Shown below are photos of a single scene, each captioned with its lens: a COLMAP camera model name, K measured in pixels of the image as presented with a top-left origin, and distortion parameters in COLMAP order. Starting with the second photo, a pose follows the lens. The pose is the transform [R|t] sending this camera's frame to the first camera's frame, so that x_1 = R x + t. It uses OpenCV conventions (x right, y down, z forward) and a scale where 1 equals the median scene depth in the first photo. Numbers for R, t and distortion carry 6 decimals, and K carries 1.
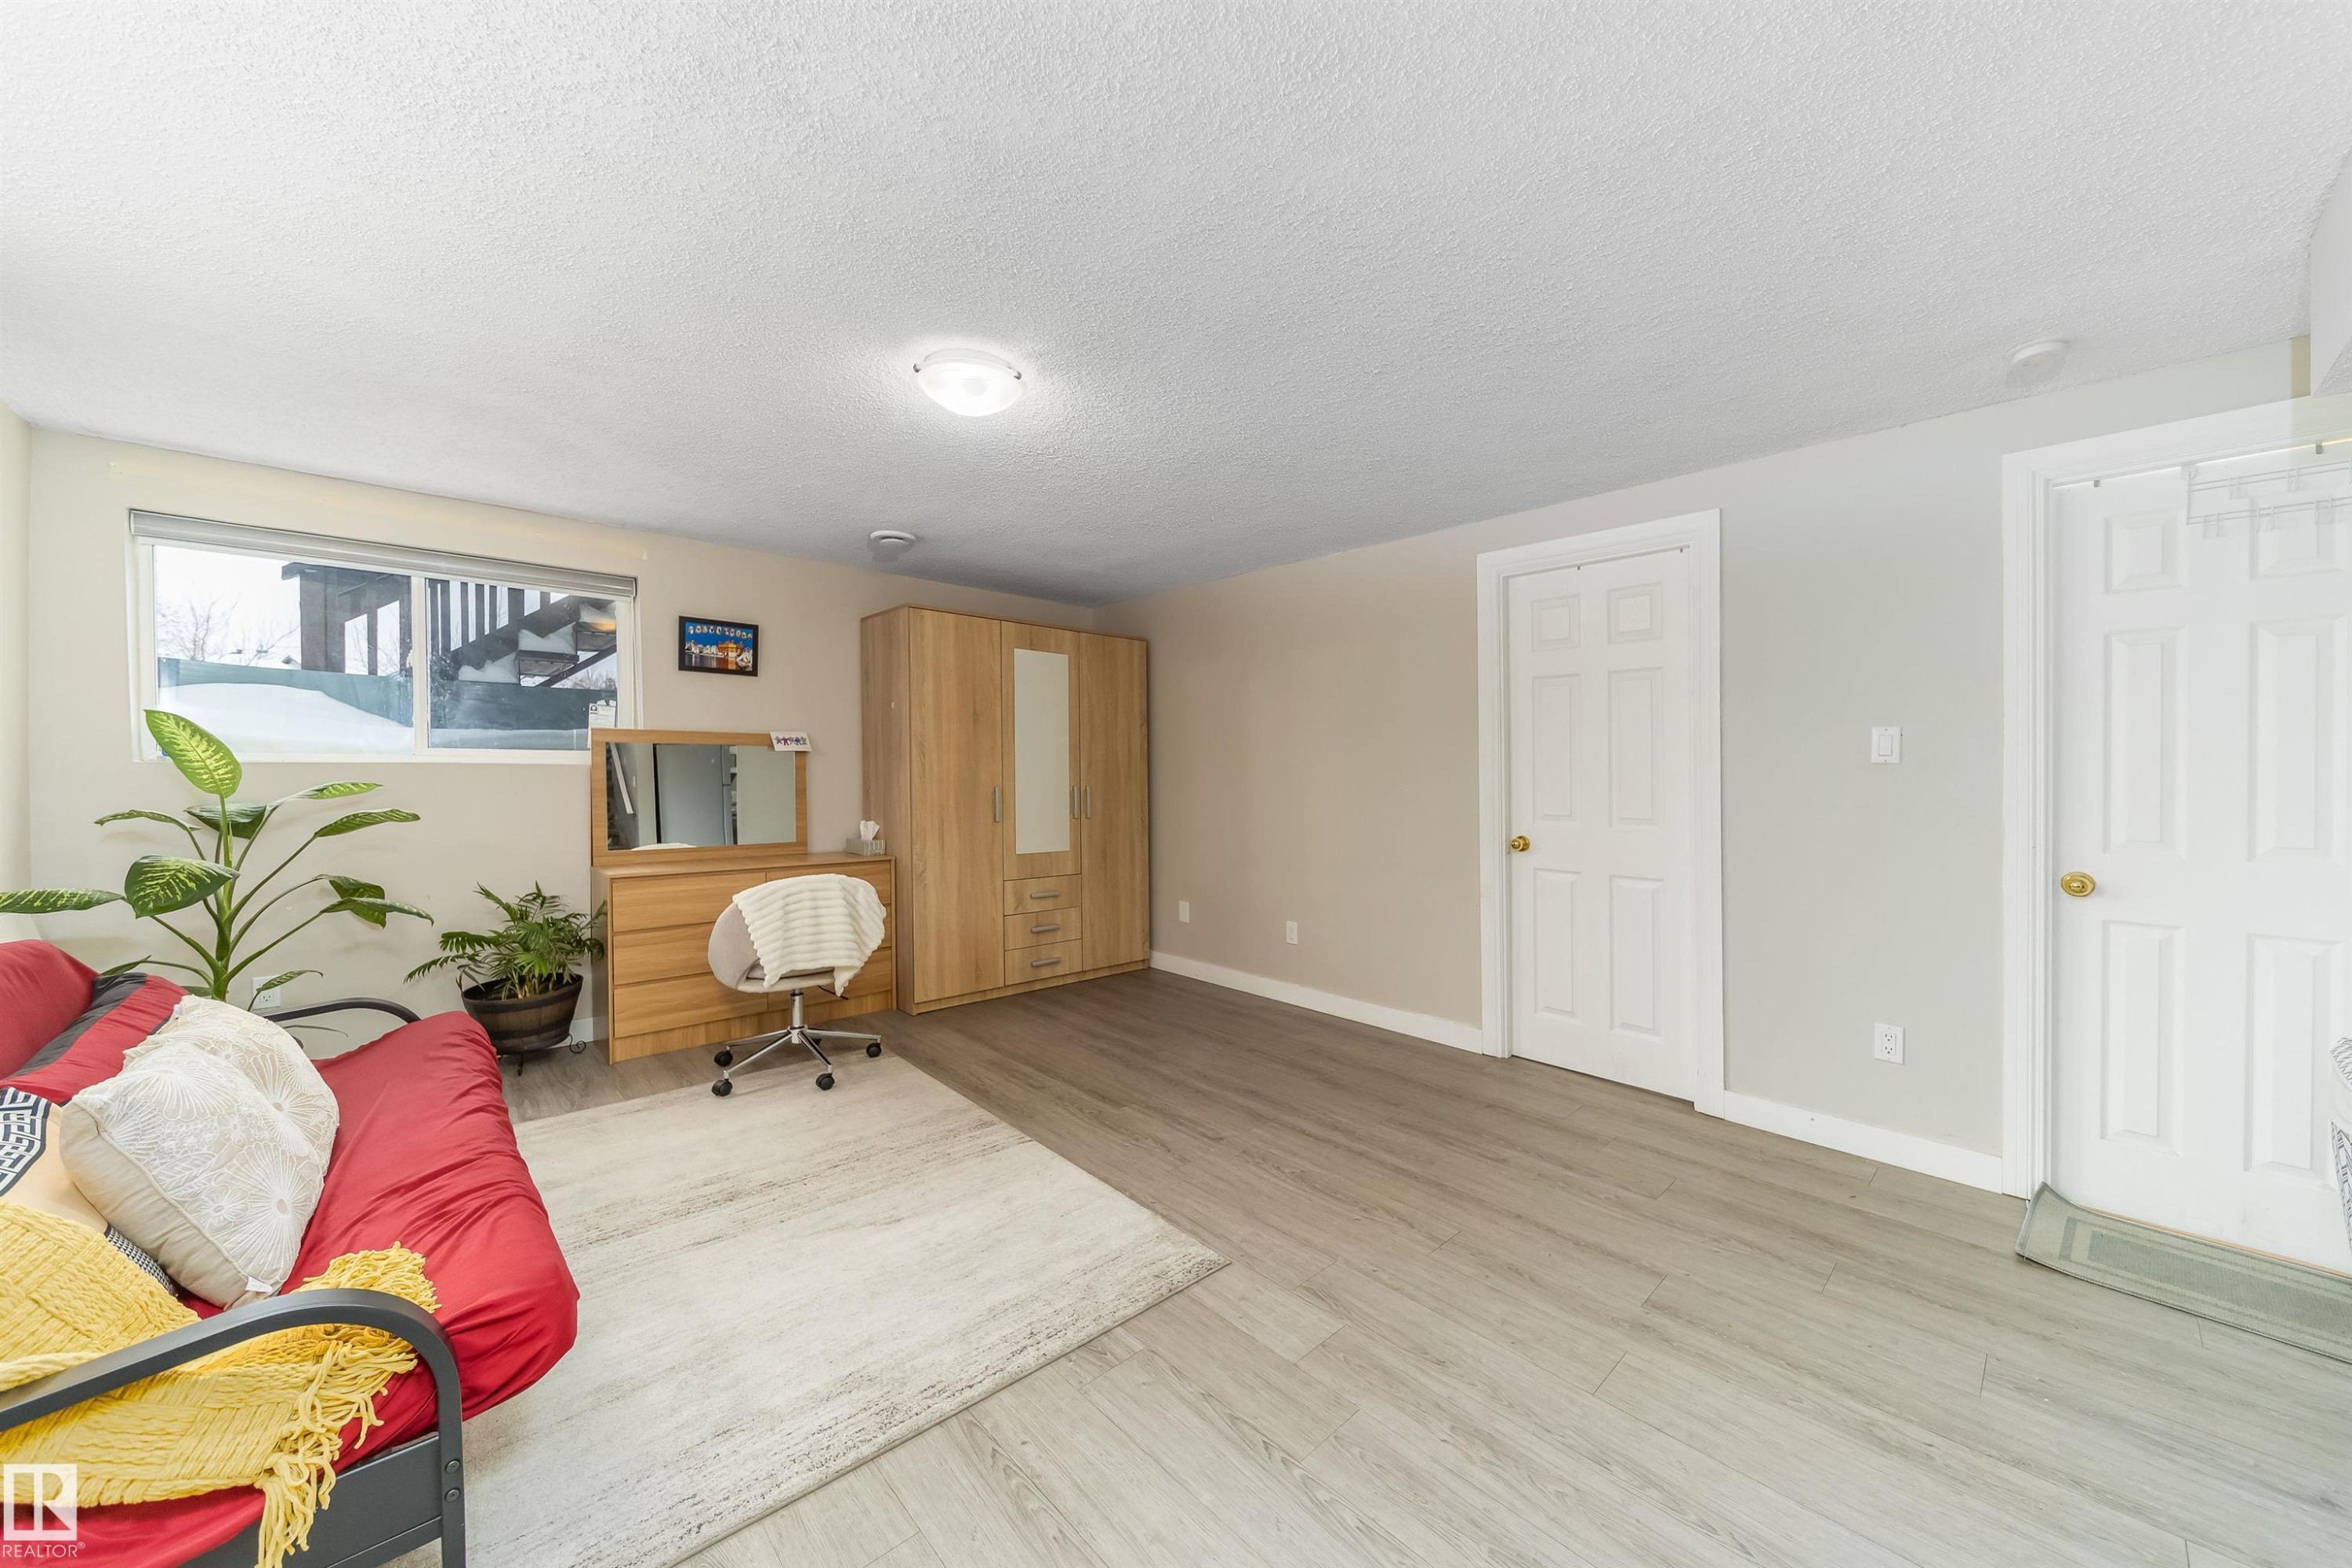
lens RADIAL K [[831.7, 0, 1184.8], [0, 831.7, 763.2], [0, 0, 1]] dist [0.000794, 0.000007]
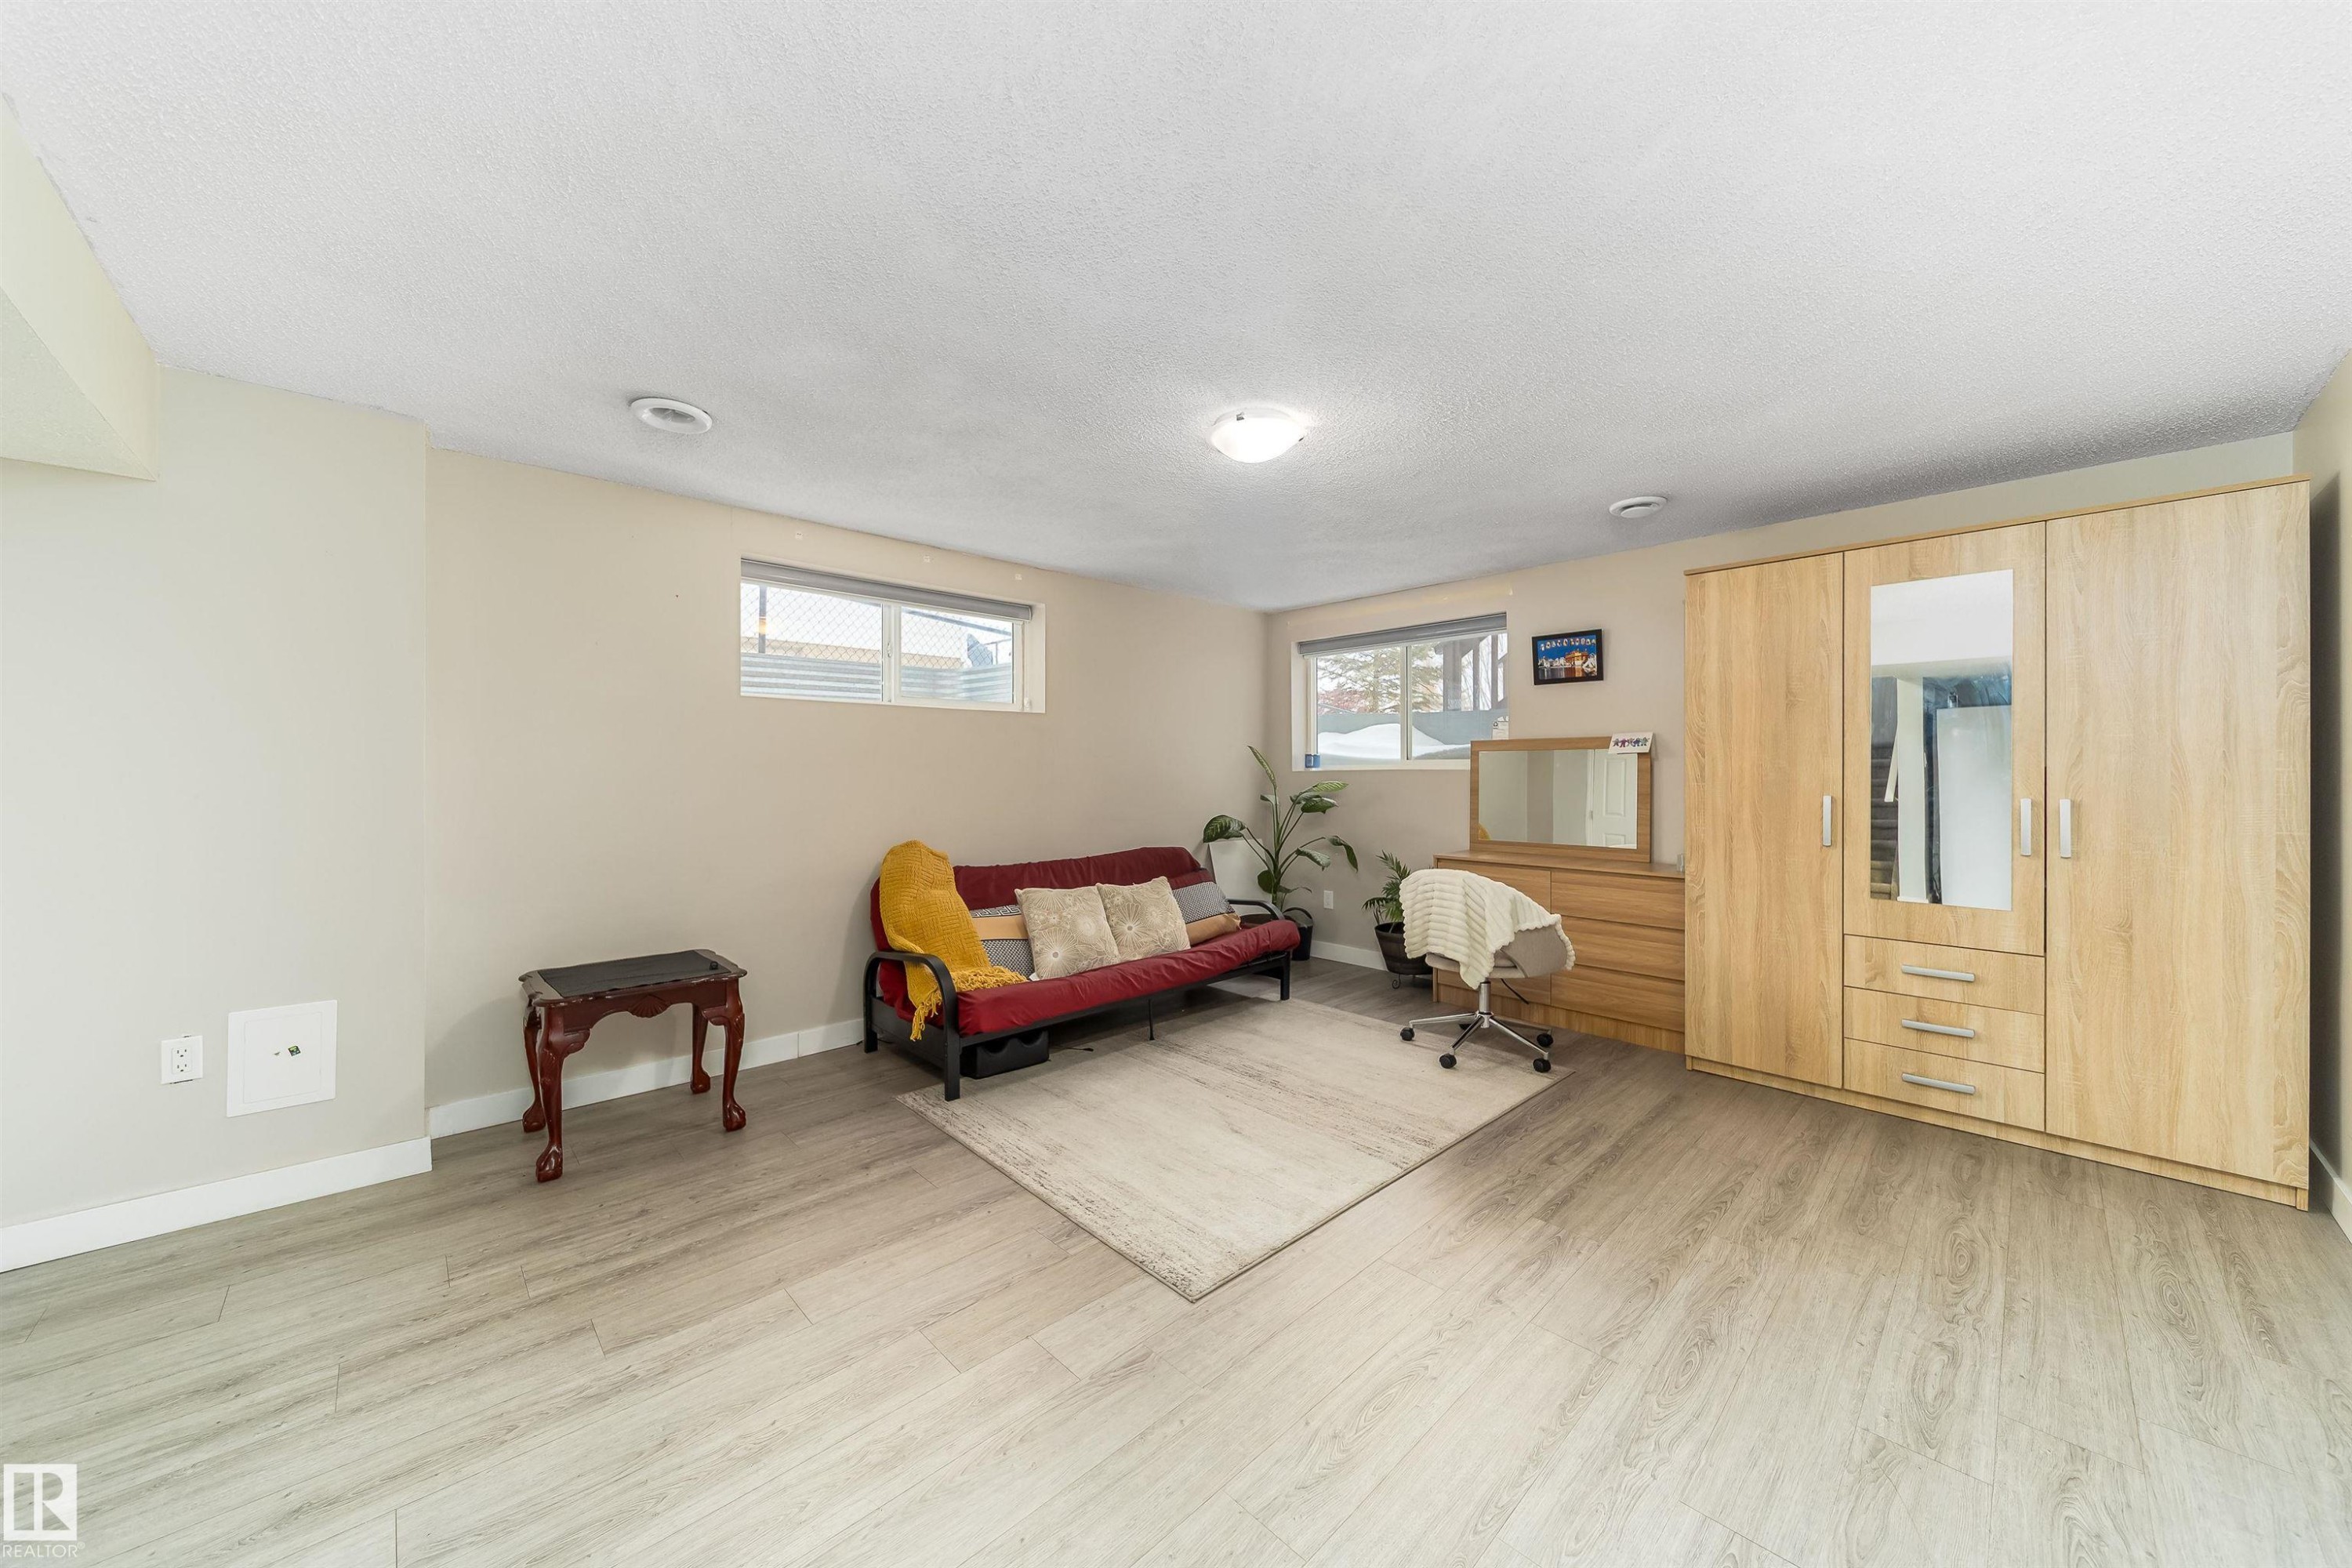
lens RADIAL K [[831.7, 0, 1184.8], [0, 831.7, 763.2], [0, 0, 1]] dist [0.000794, 0.000007]
pose [[0.015583, -0.017878, -0.999719, 0.510068], [0.011351, 0.999779, -0.017703, 0.008913], [0.999814, -0.011072, 0.015783, 0.506073]]
